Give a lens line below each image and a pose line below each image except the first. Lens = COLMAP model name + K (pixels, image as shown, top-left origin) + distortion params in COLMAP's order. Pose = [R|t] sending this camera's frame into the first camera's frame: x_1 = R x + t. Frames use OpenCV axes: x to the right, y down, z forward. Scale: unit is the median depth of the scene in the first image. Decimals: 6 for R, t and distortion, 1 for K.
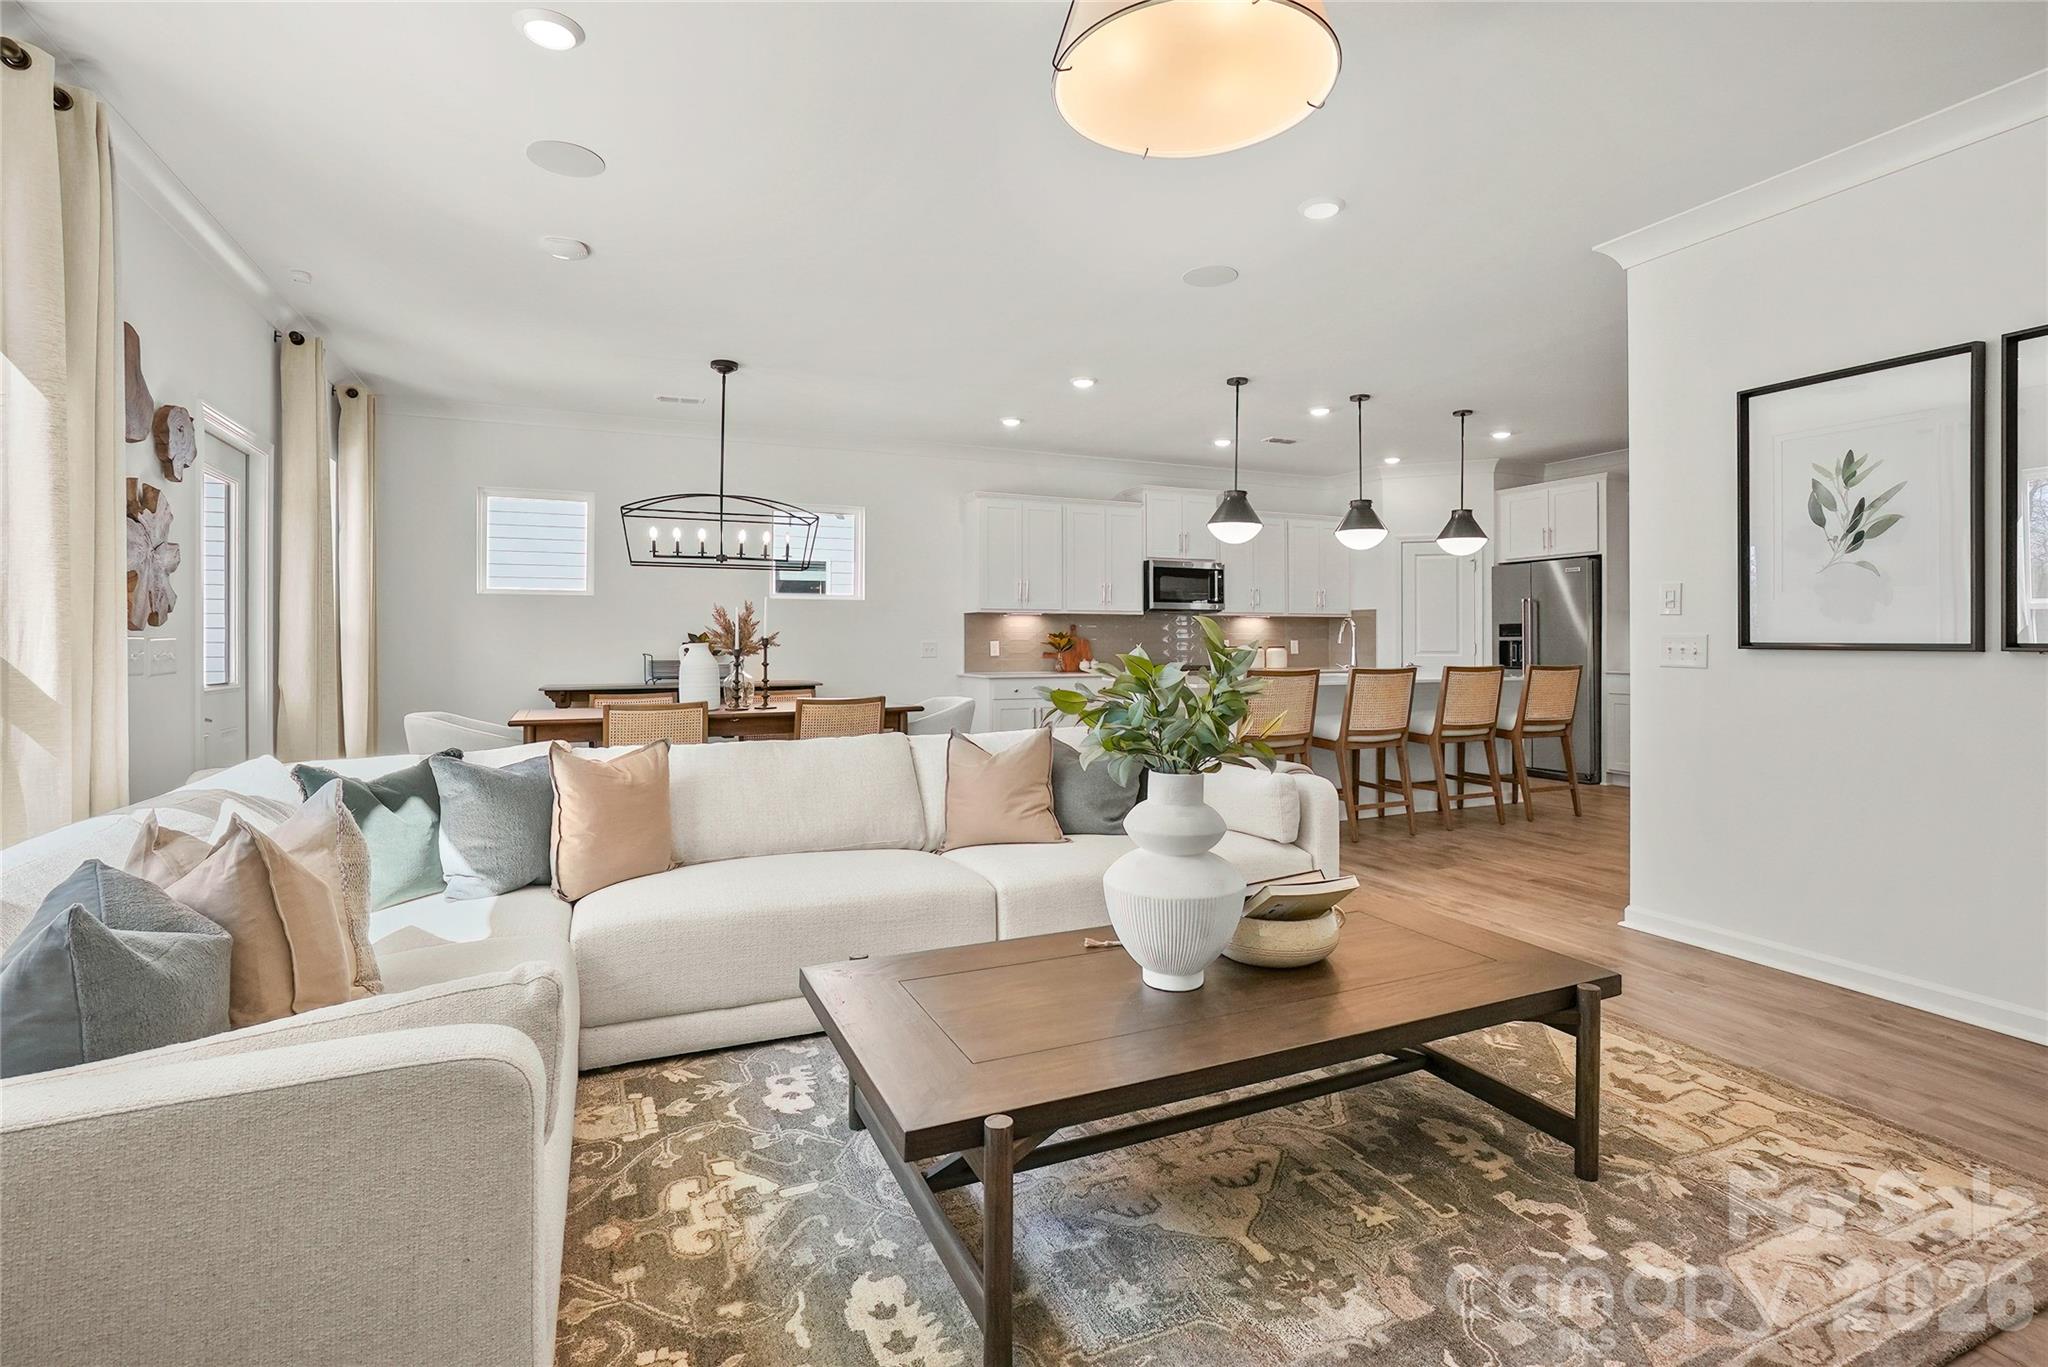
lens RADIAL K [[959.1, 0, 1031.9], [0, 959.1, 624.1], [0, 0, 1]] dist [-0.046838, 0.022367]
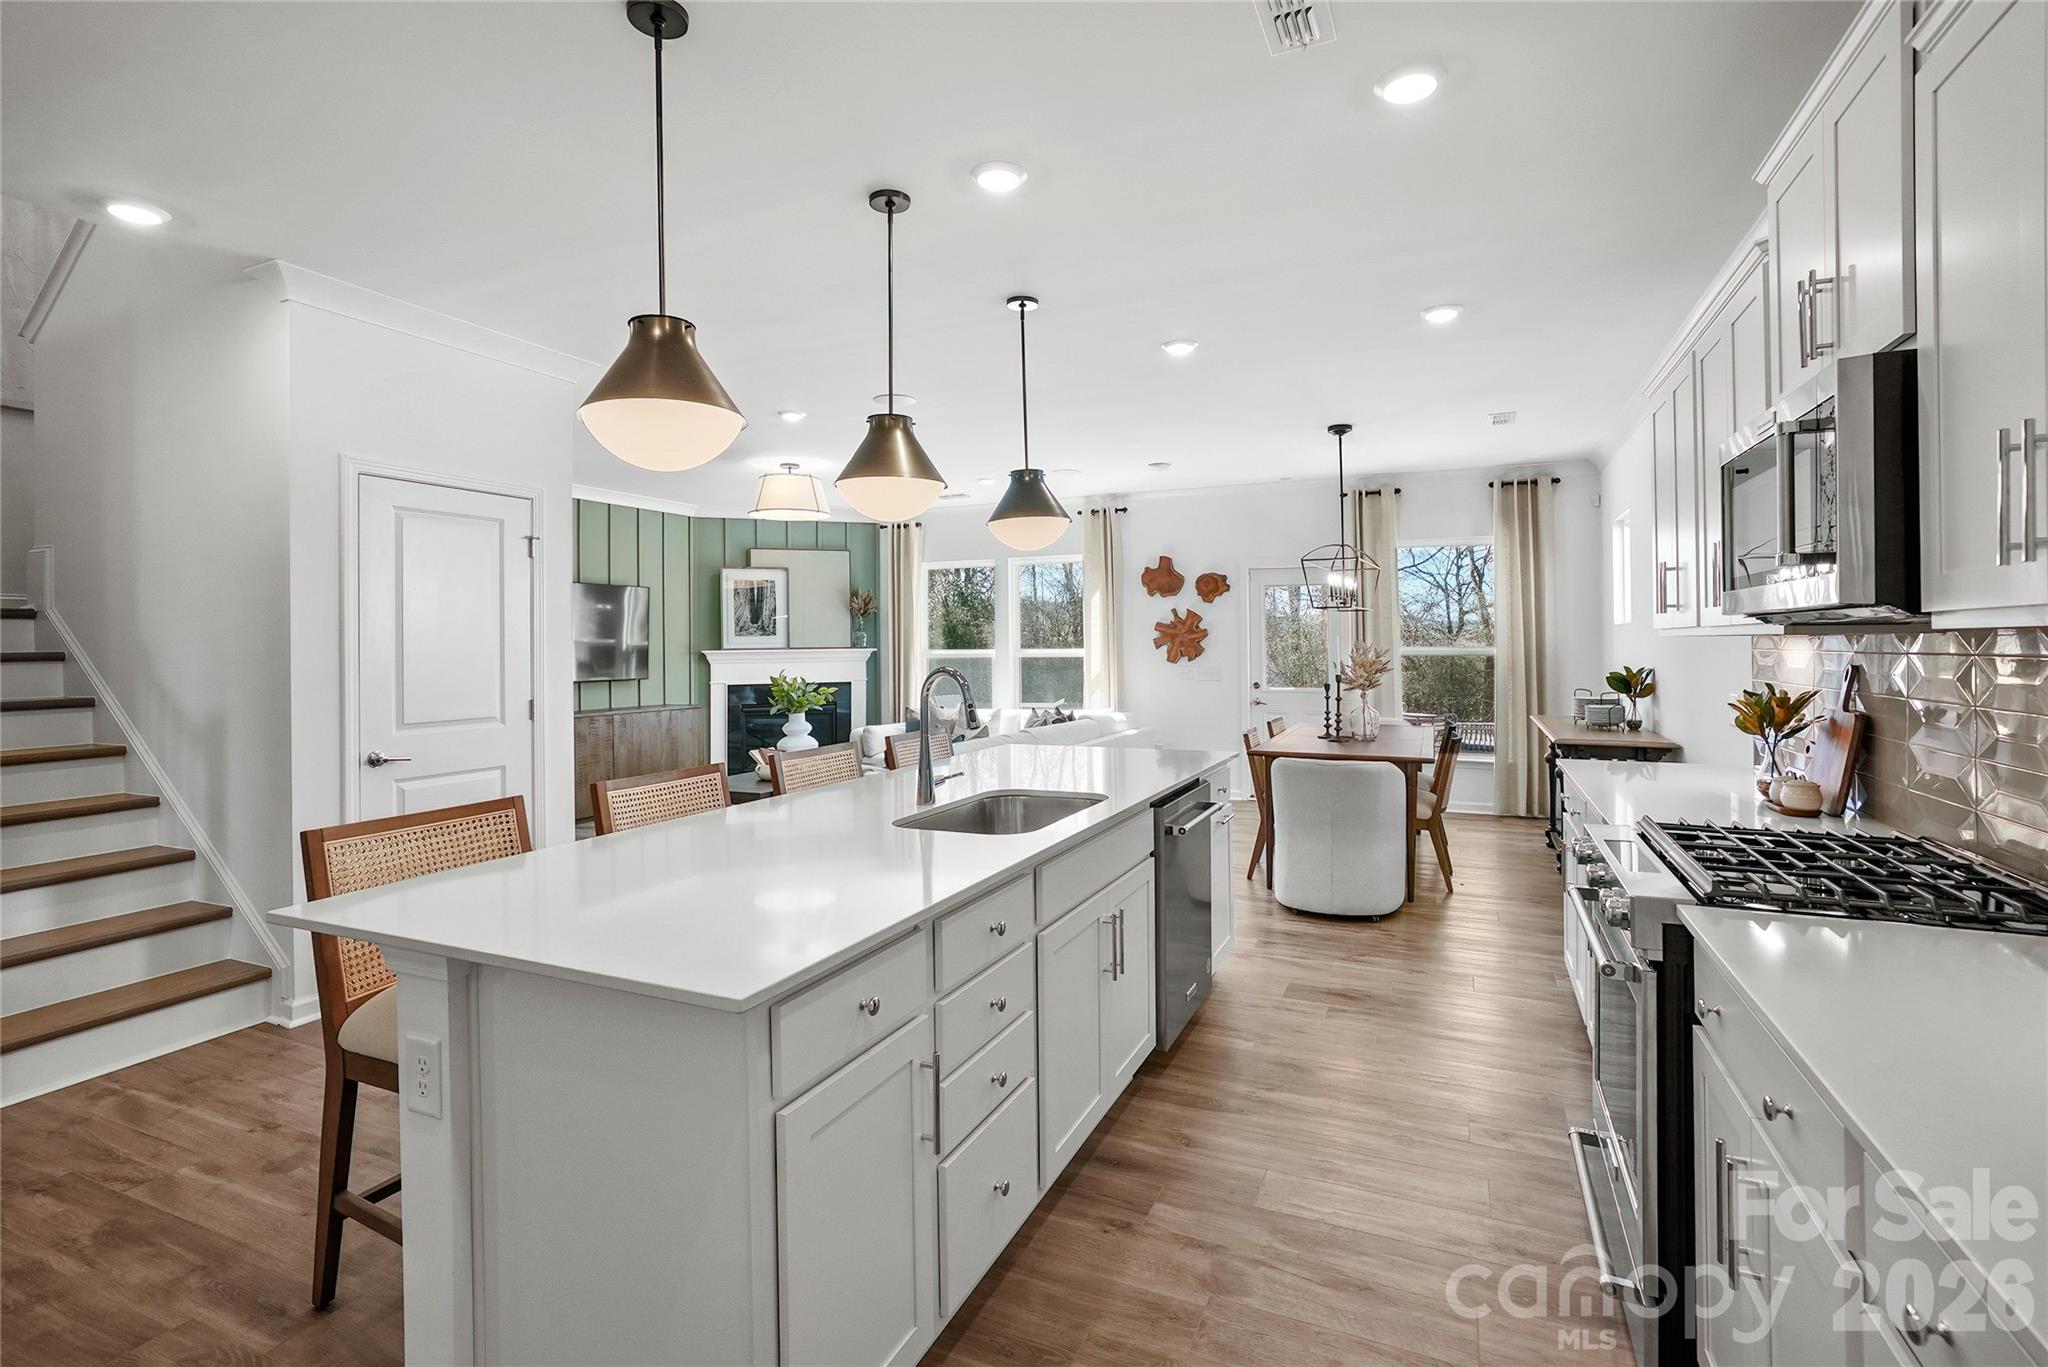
lens RADIAL K [[962.0, 0, 1029.9], [0, 962.0, 644.0], [0, 0, 1]] dist [-0.048935, 0.017730]
pose [[-0.751378, 0.010502, -0.659788, 0.600266], [0.023211, 0.999675, -0.010520, -0.015052], [0.659463, -0.023219, -0.751378, 1.384146]]
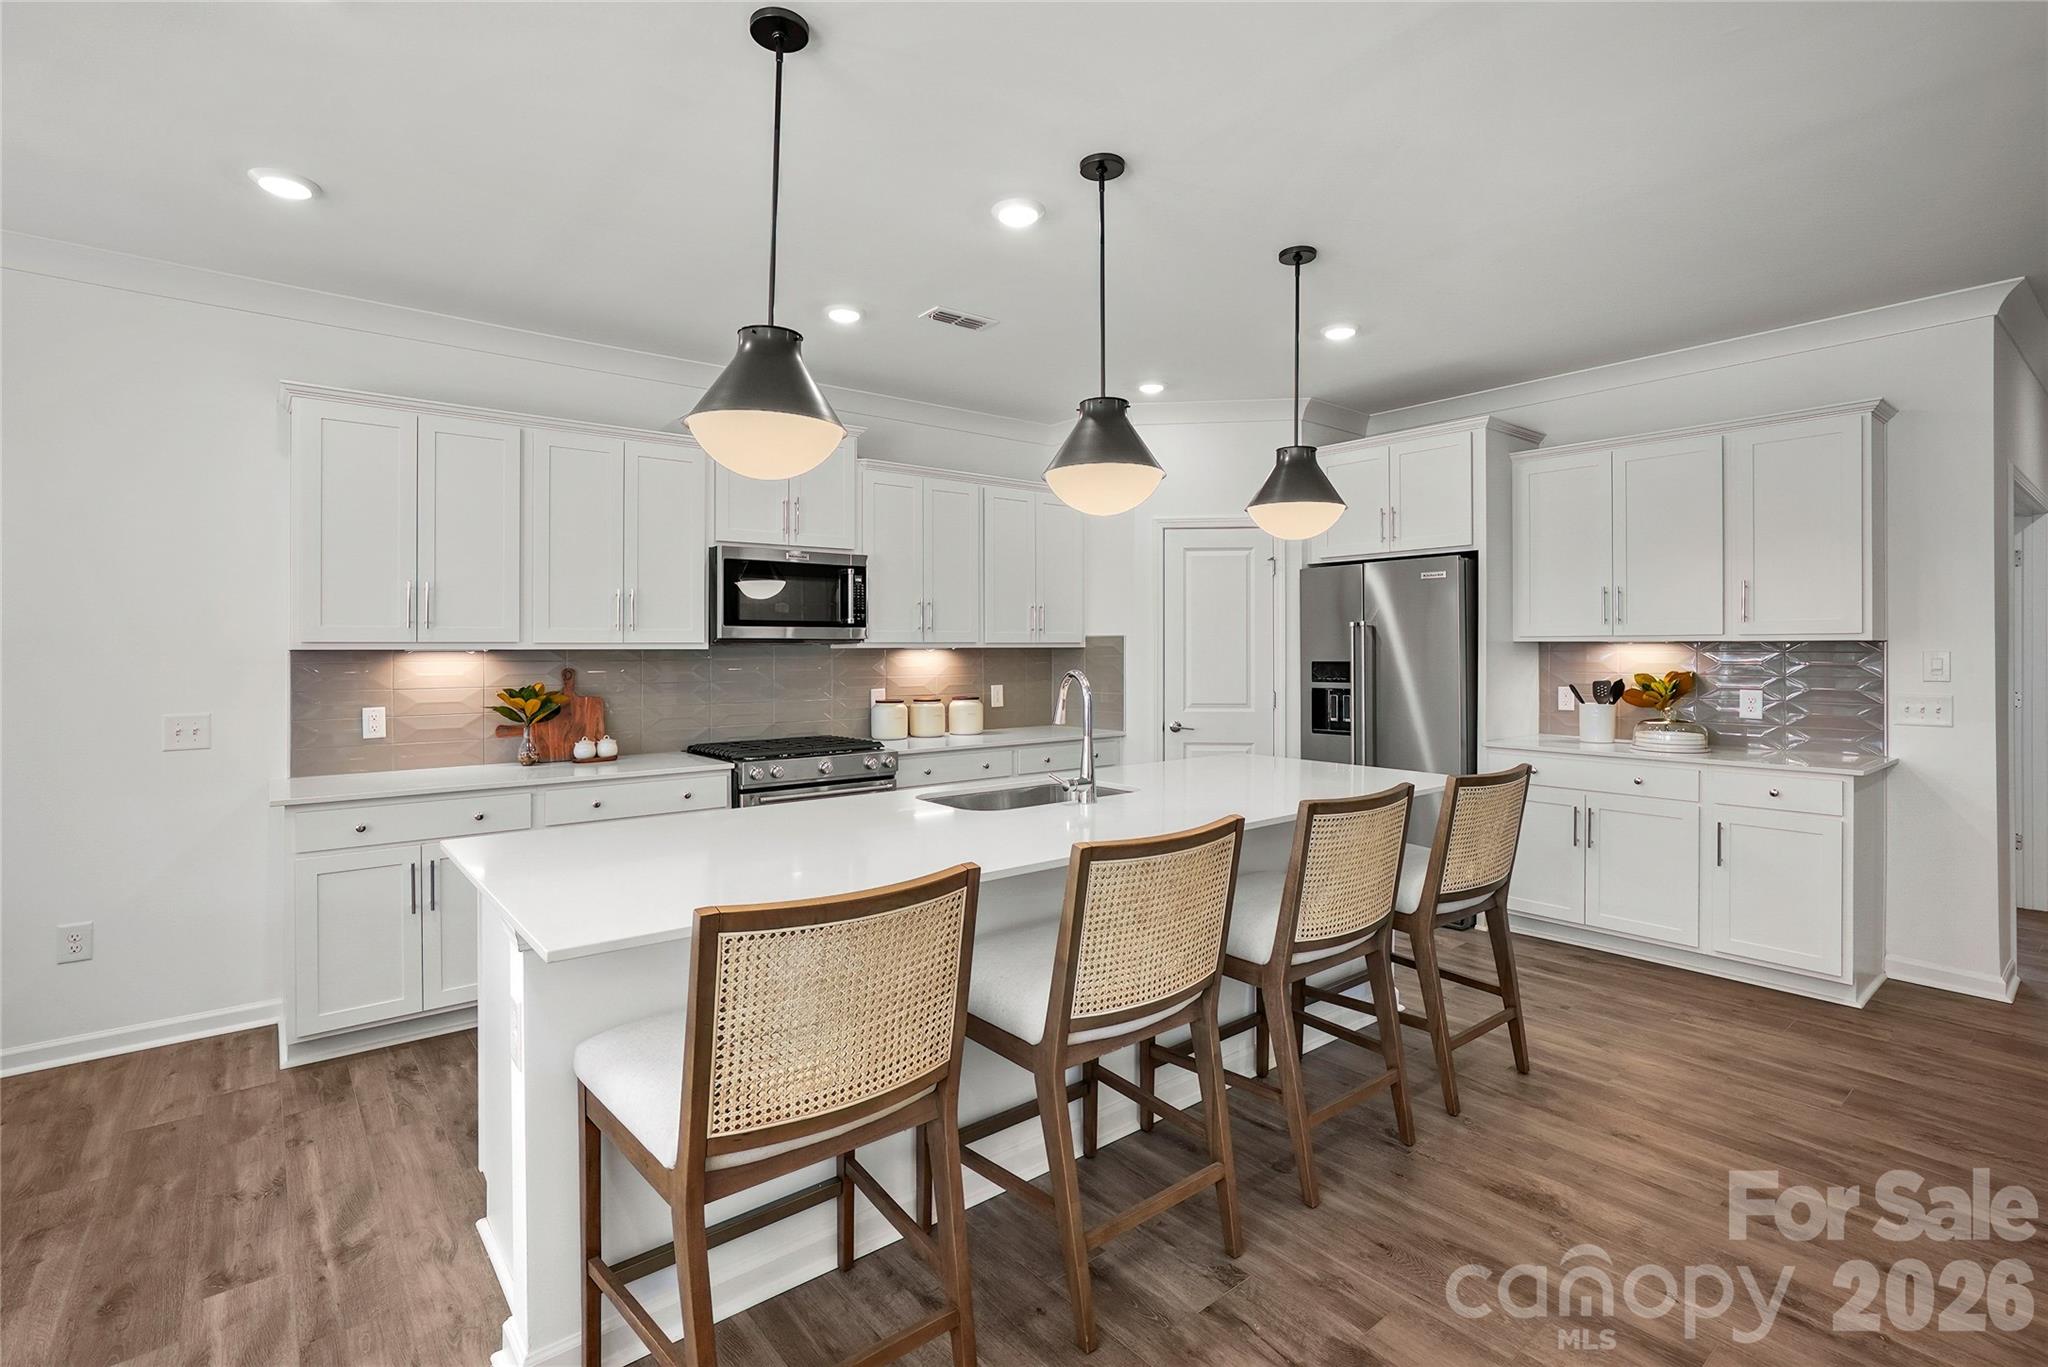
lens RADIAL K [[956.9, 0, 1018.3], [0, 956.9, 648.7], [0, 0, 1]] dist [-0.054946, 0.039861]
pose [[0.968949, -0.003138, 0.247241, 0.201518], [-0.000299, 0.999904, 0.013863, -0.023122], [-0.247261, -0.013506, 0.968855, 0.592384]]
